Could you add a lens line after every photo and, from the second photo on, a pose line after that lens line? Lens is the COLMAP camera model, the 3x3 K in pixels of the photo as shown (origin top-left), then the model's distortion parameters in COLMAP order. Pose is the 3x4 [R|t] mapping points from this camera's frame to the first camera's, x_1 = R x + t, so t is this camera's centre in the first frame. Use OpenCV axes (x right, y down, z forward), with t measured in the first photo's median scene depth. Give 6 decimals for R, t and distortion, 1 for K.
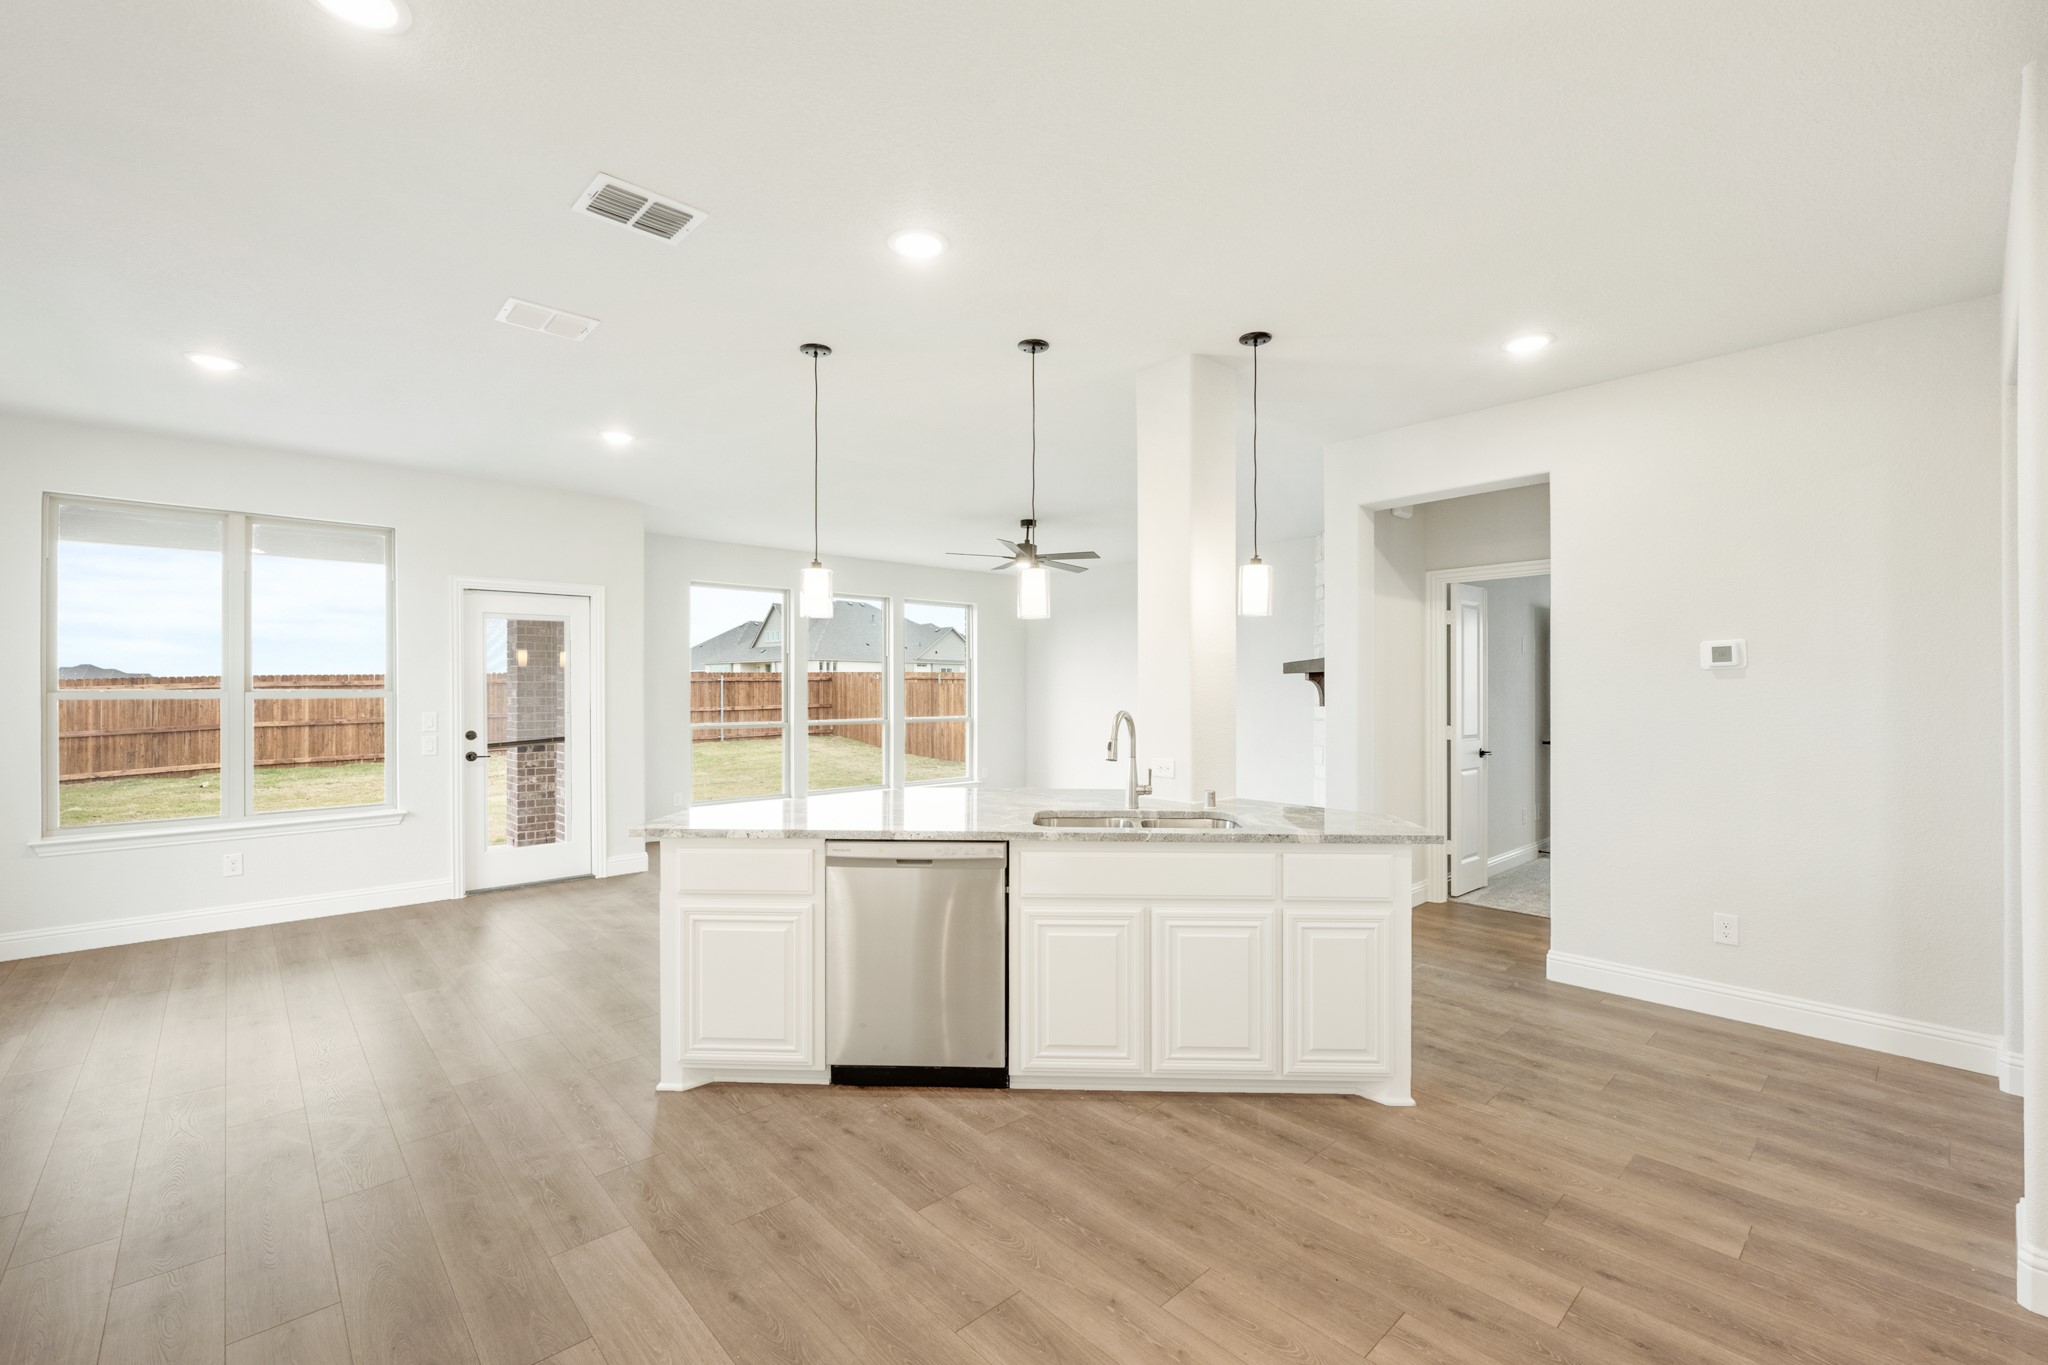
lens RADIAL K [[863.9, 0, 1029.8], [0, 863.9, 674.8], [0, 0, 1]] dist [-0.010515, 0.001003]
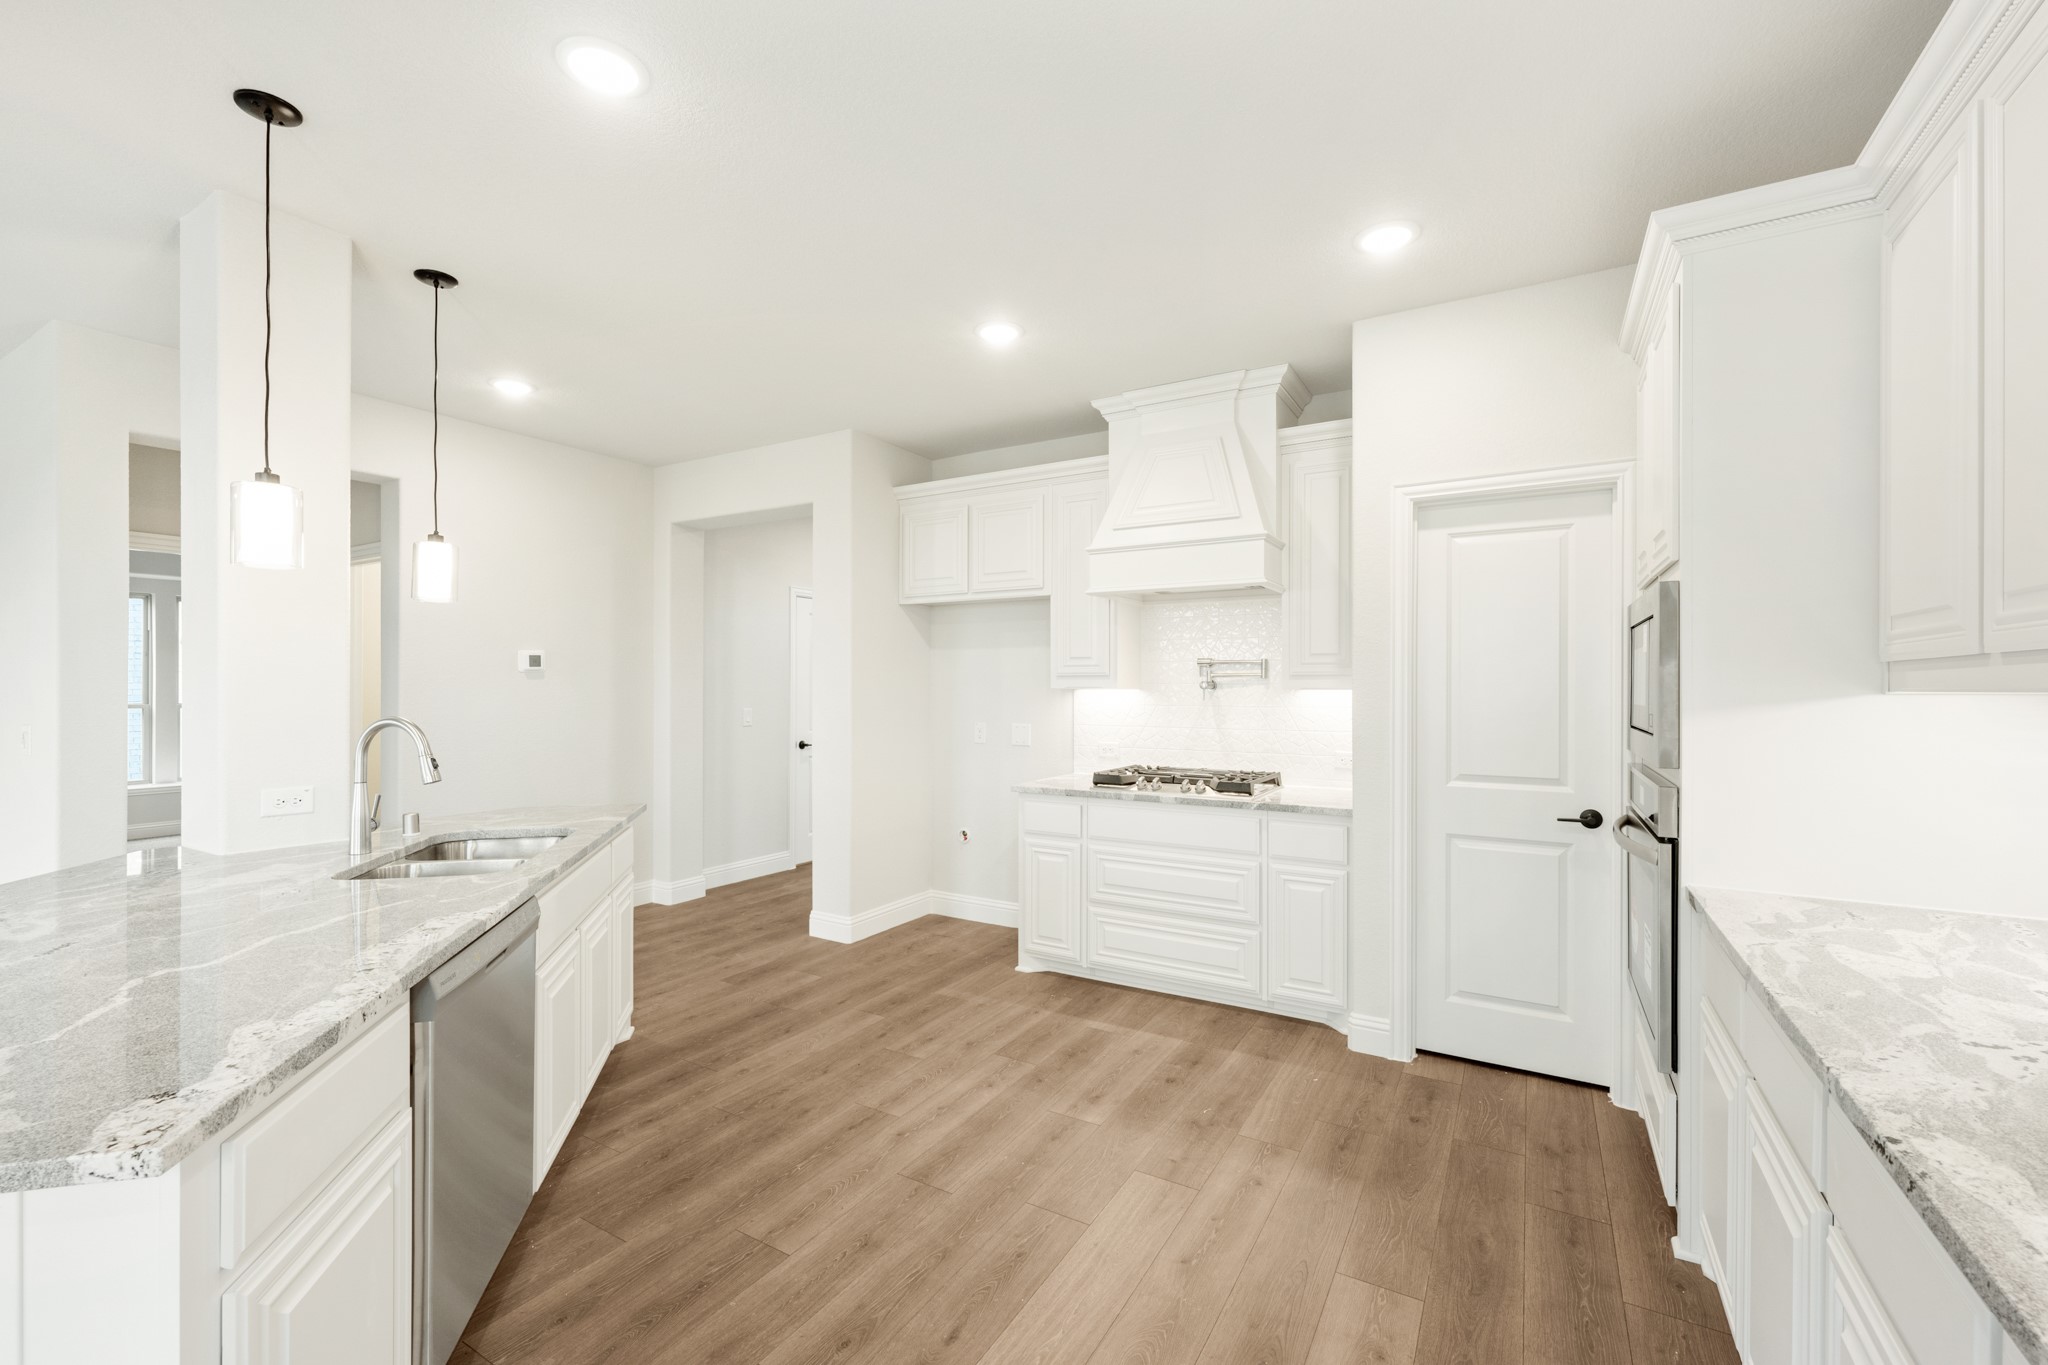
lens RADIAL K [[863.9, 0, 1012.5], [0, 863.9, 690.3], [0, 0, 1]] dist [-0.010515, 0.001003]
pose [[-0.280134, -0.004879, 0.959948, -0.431691], [-0.016370, 0.999866, 0.000305, 0.005717], [-0.959821, -0.015629, -0.280177, 0.415185]]
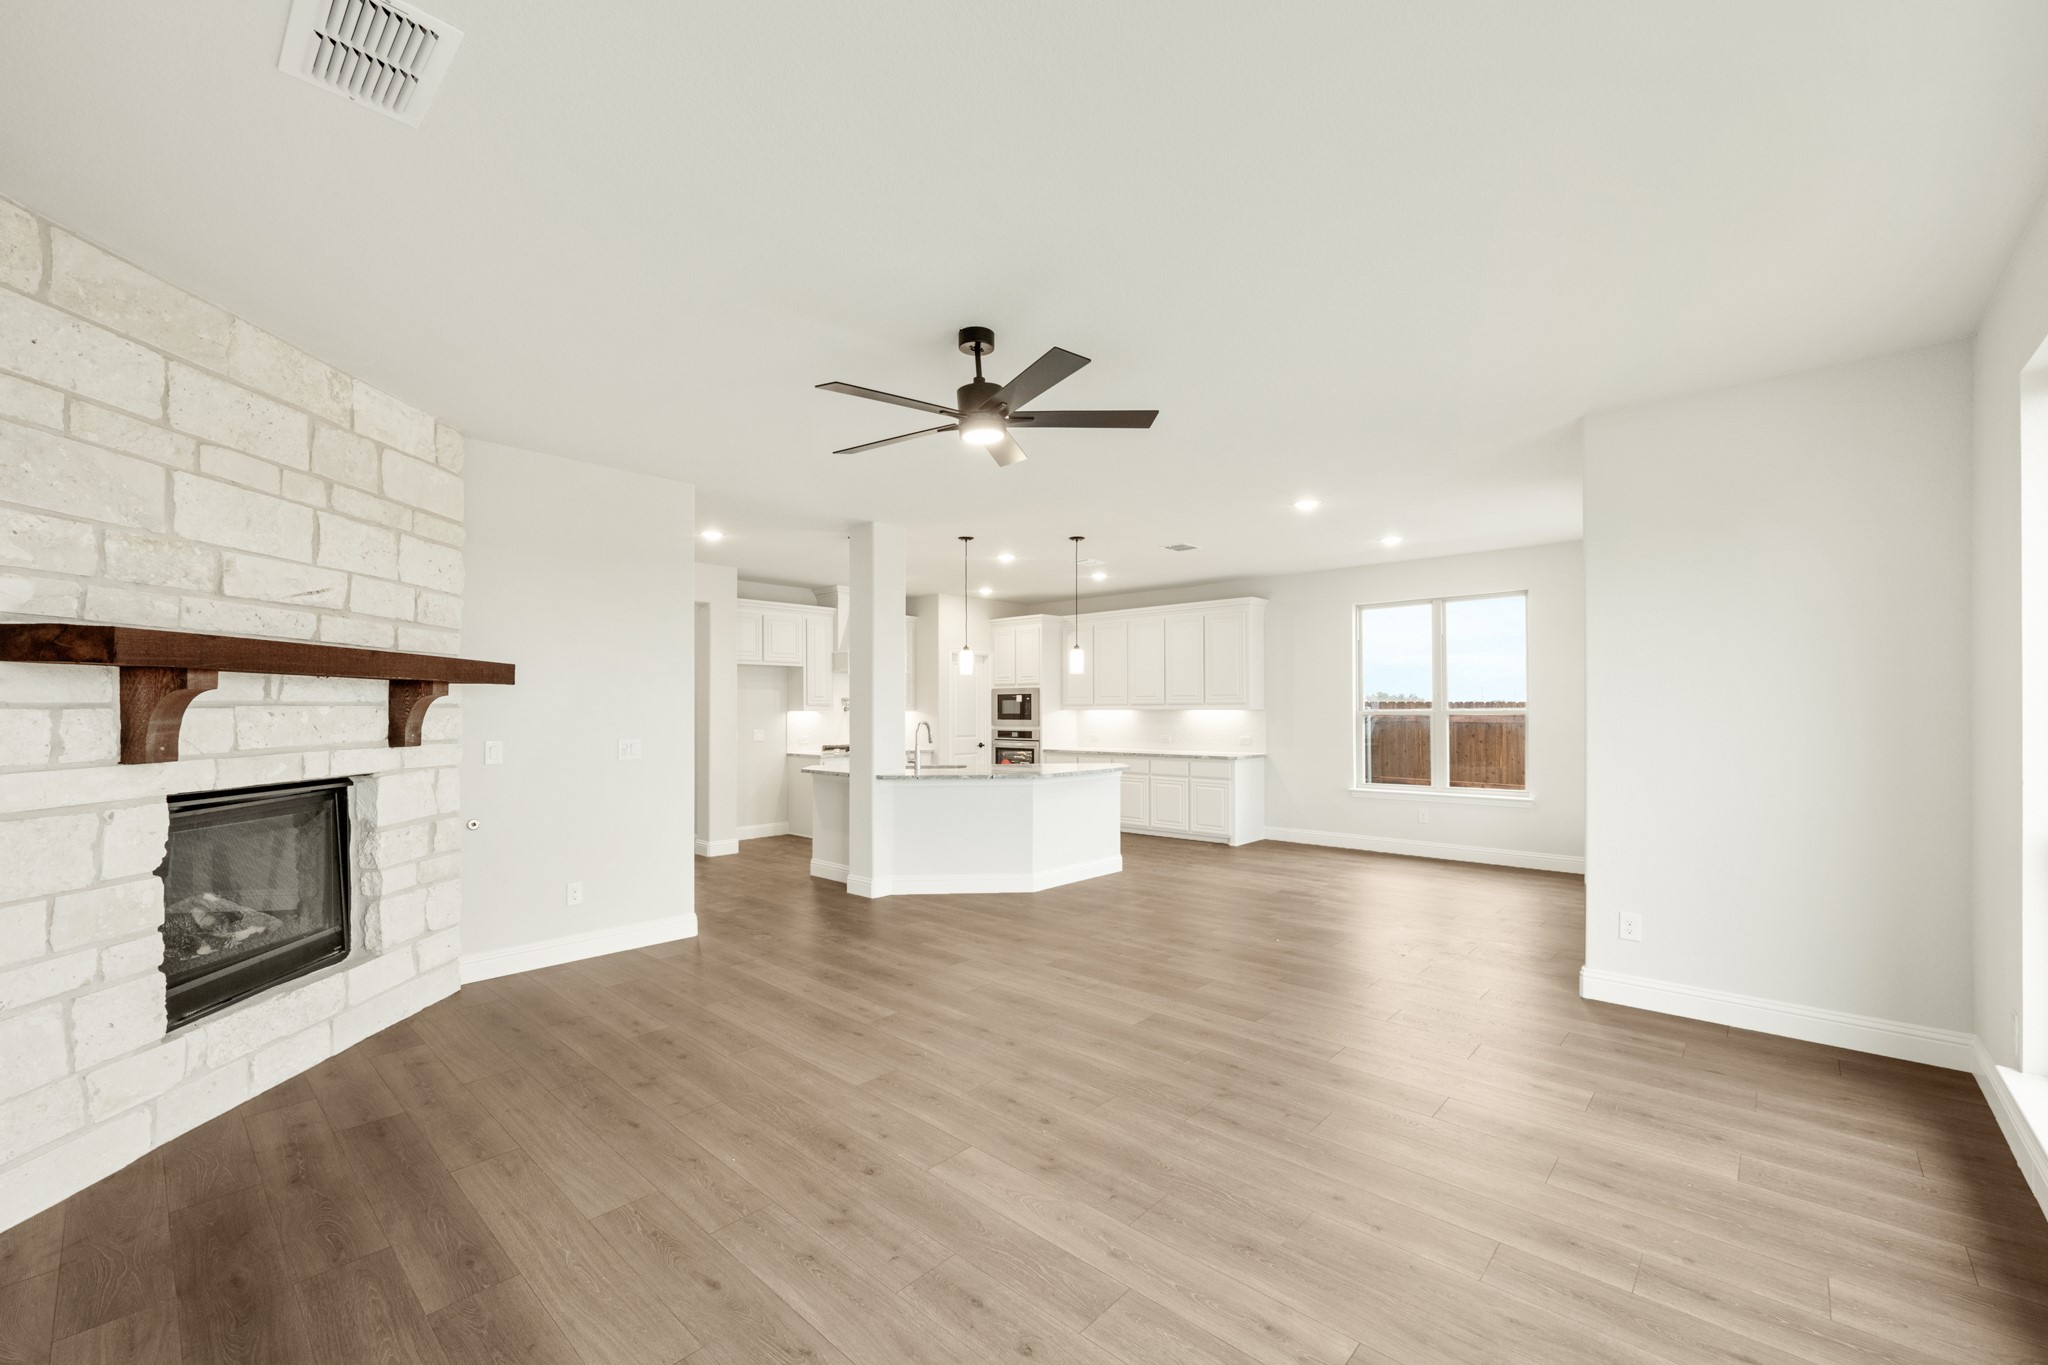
lens RADIAL K [[828.3, 0, 1034.0], [0, 828.3, 701.5], [0, 0, 1]] dist [-0.002551, 0.000100]
pose [[-0.996608, 0.003995, -0.082194, 0.003857], [0.006127, 0.999651, -0.025693, 0.028576], [0.082062, -0.026110, -0.996285, 1.793401]]
